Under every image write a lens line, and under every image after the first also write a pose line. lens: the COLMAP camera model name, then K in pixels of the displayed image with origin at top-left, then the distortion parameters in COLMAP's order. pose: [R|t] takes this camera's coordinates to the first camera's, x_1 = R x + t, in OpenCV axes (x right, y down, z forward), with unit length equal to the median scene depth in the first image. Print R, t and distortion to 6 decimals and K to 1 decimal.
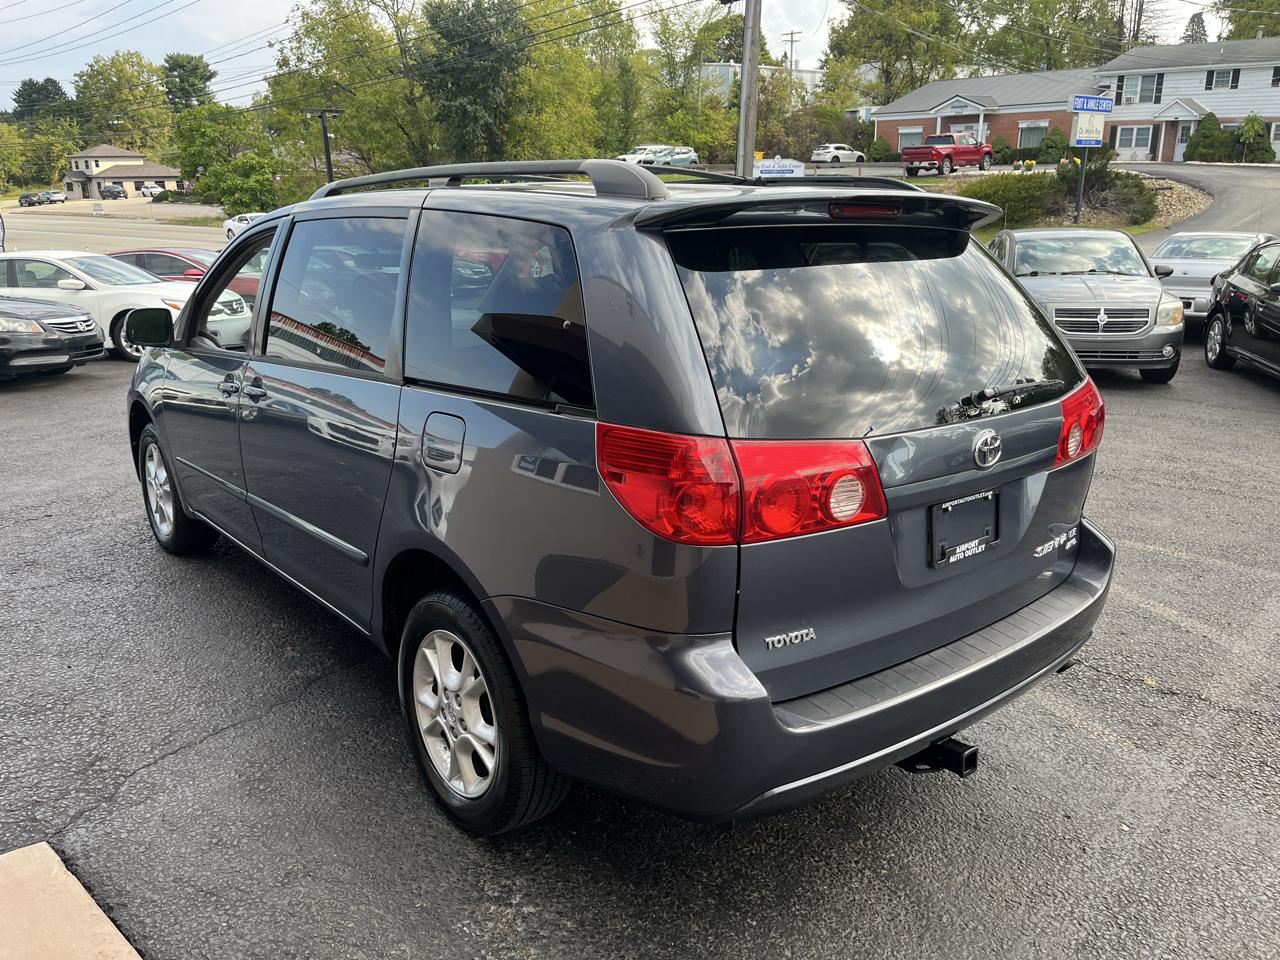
lens RADIAL K [[977.1, 0, 633.0], [0, 977.1, 479.7], [0, 0, 1]] dist [0.073587, -0.108513]
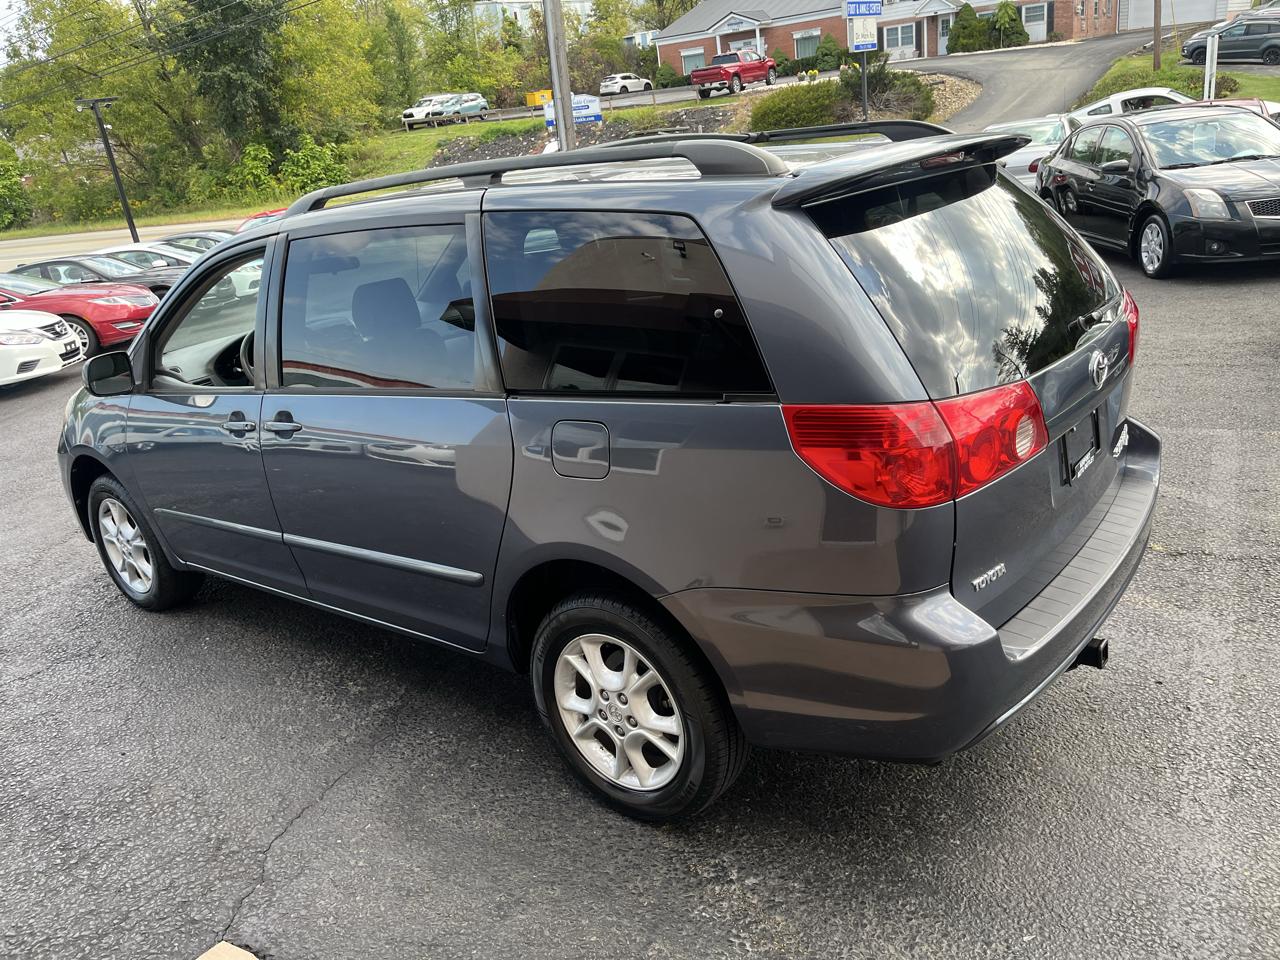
lens RADIAL K [[977.1, 0, 655.9], [0, 977.1, 478.9], [0, 0, 1]] dist [0.073587, -0.108513]
pose [[0.969654, -0.178185, 0.167395, -0.241322], [0.168966, 0.983280, 0.067901, -0.052134], [-0.176695, -0.037556, 0.983549, 0.015846]]
